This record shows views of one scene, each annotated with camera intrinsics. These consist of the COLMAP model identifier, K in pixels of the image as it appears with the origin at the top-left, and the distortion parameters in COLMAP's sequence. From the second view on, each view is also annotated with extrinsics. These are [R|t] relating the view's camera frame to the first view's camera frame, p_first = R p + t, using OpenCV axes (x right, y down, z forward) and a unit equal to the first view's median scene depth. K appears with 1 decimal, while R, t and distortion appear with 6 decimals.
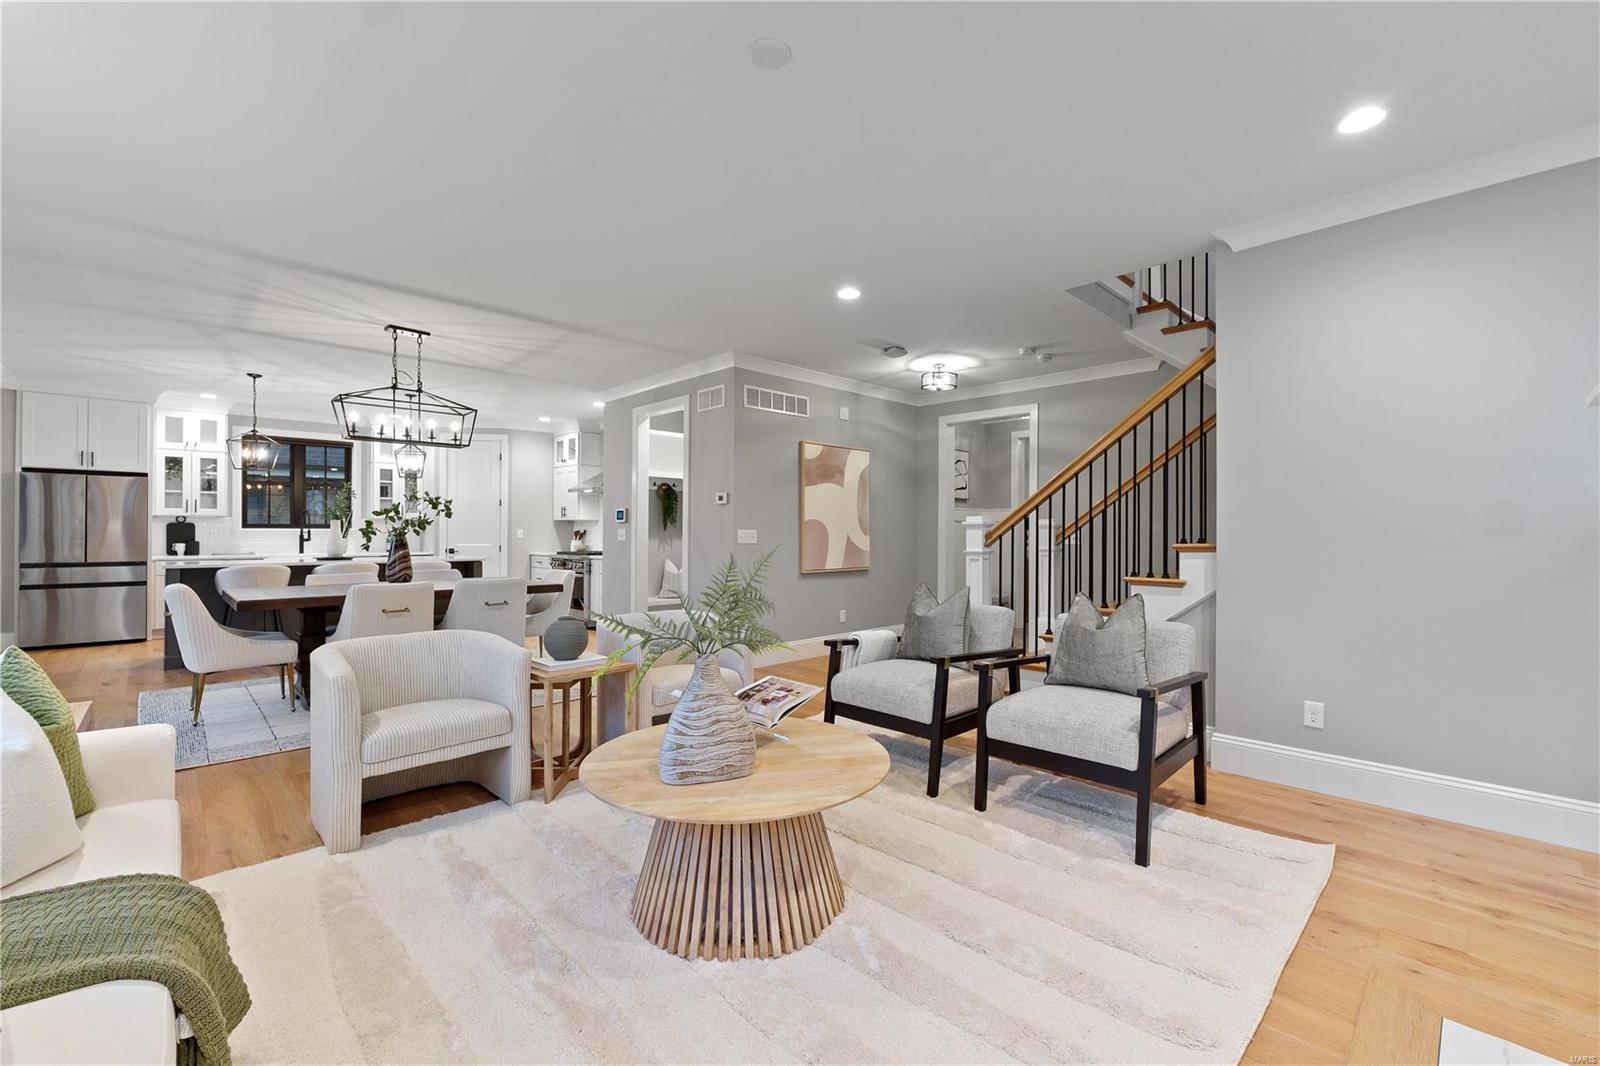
lens RADIAL K [[675.6, 0, 804.3], [0, 675.6, 538.9], [0, 0, 1]] dist [-0.007802, -0.000085]
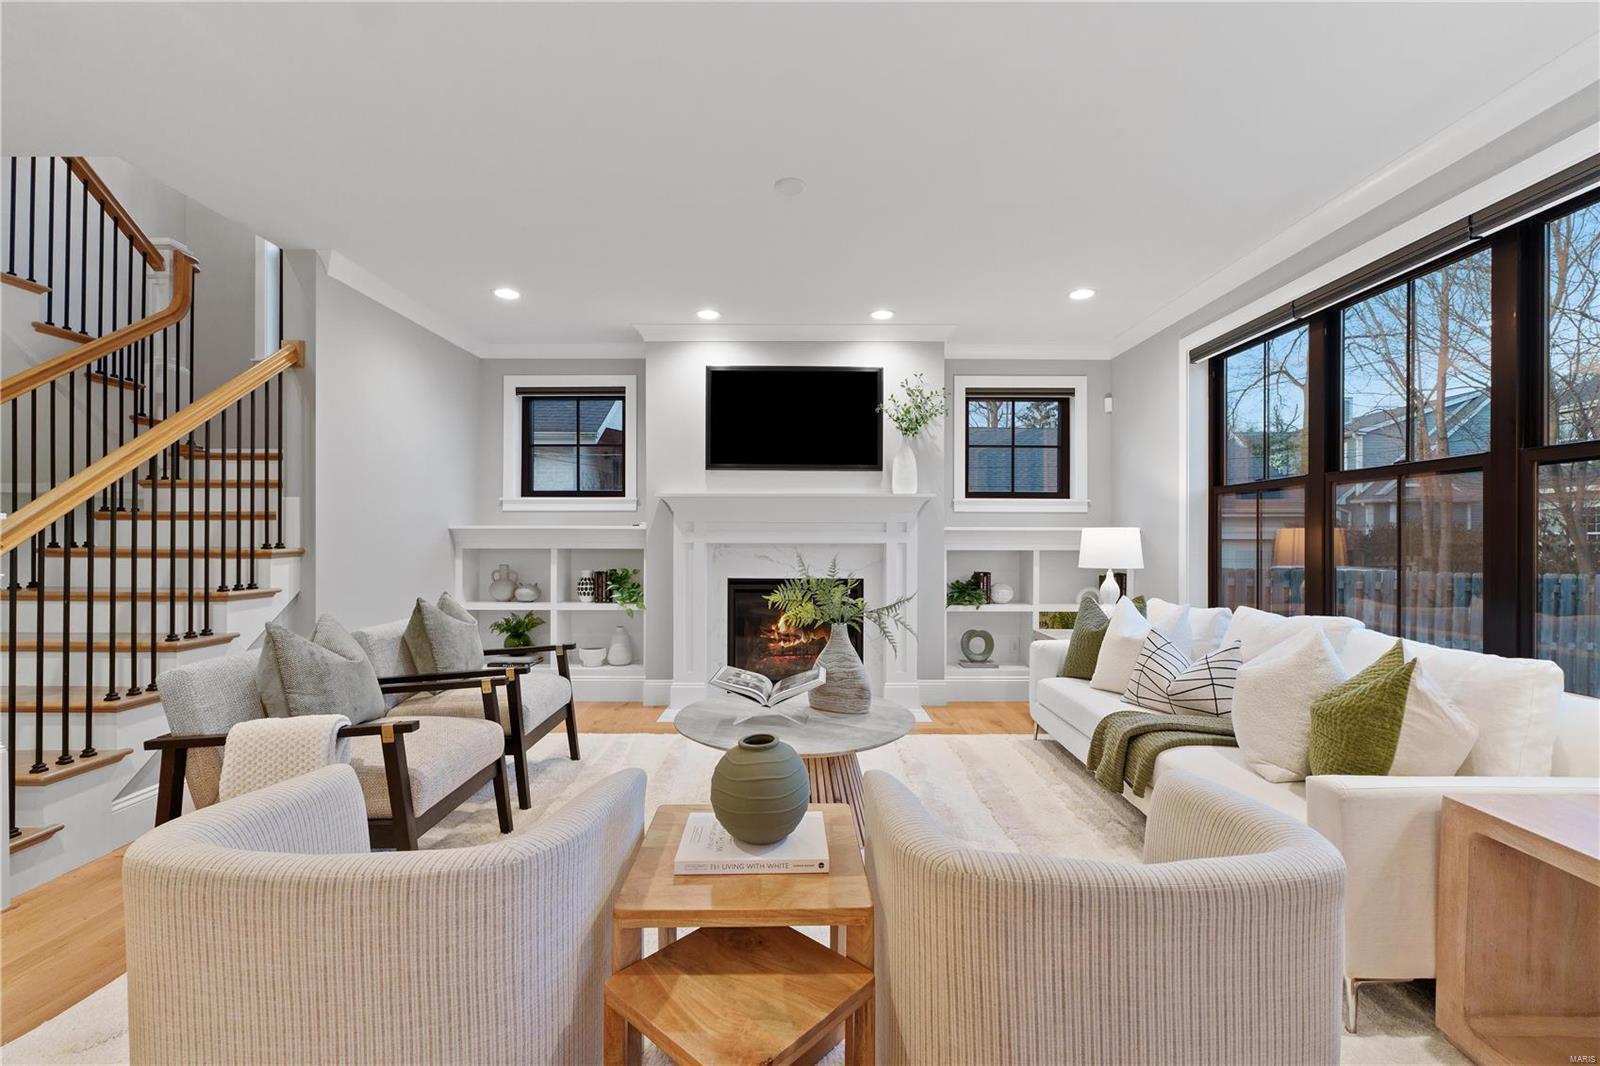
lens RADIAL K [[675.6, 0, 804.3], [0, 675.6, 538.9], [0, 0, 1]] dist [-0.007802, -0.000085]
pose [[-0.722767, -0.005278, 0.691072, -0.483847], [0.001291, 0.999959, 0.008987, -0.011581], [-0.691091, 0.007387, -0.722730, 0.933874]]
